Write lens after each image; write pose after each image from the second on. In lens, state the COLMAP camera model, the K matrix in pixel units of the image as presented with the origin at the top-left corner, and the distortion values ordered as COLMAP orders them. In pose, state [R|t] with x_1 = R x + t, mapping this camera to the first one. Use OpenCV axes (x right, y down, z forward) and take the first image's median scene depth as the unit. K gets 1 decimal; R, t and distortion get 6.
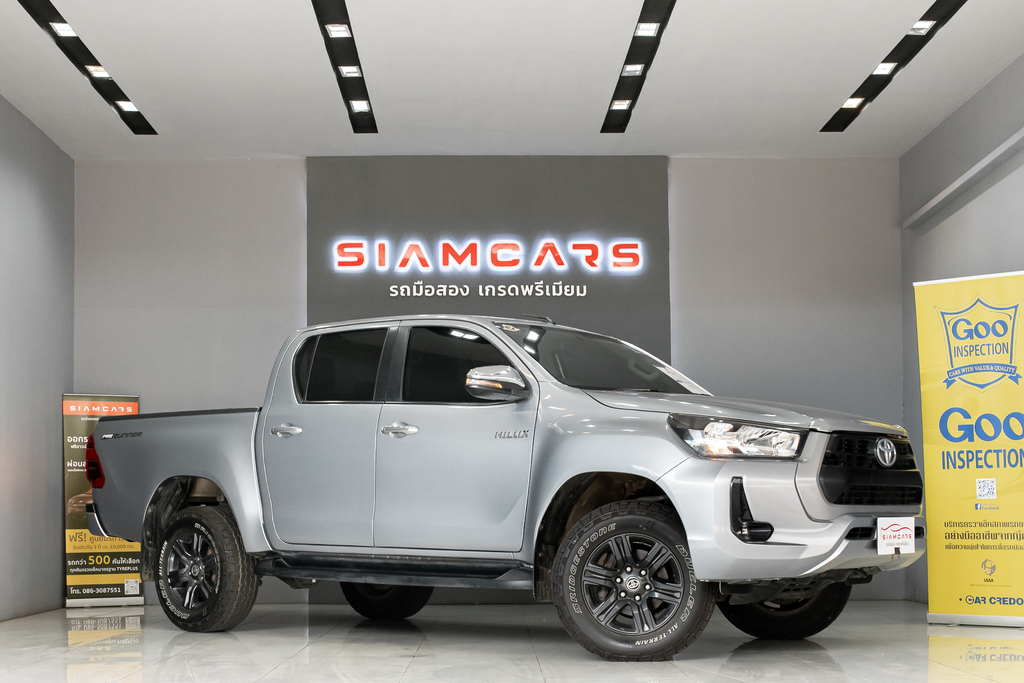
lens RADIAL K [[1197.9, 0, 493.2], [0, 1197.9, 502.2], [0, 0, 1]] dist [-0.049871, 0.019048]
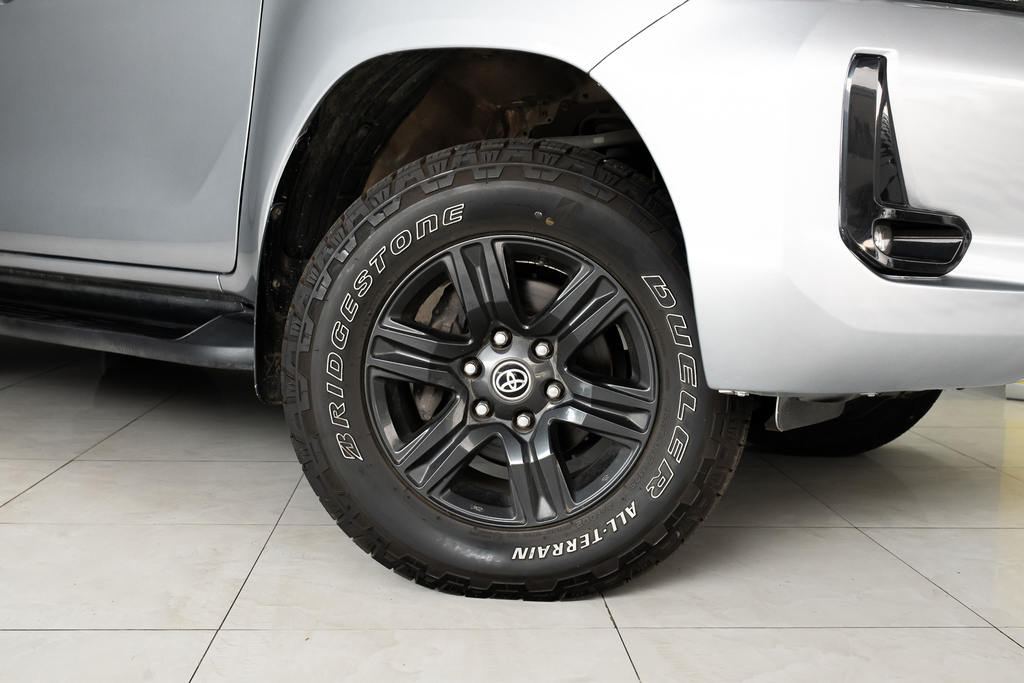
lens RADIAL K [[1030.1, 0, 512.4], [0, 1030.1, 289.6], [0, 0, 1]] dist [-0.043225, -0.001441]
pose [[0.996203, 0.026515, 0.082930, 0.051532], [-0.033004, 0.996416, 0.077884, 0.010526], [-0.080568, -0.080326, 0.993507, 0.396778]]
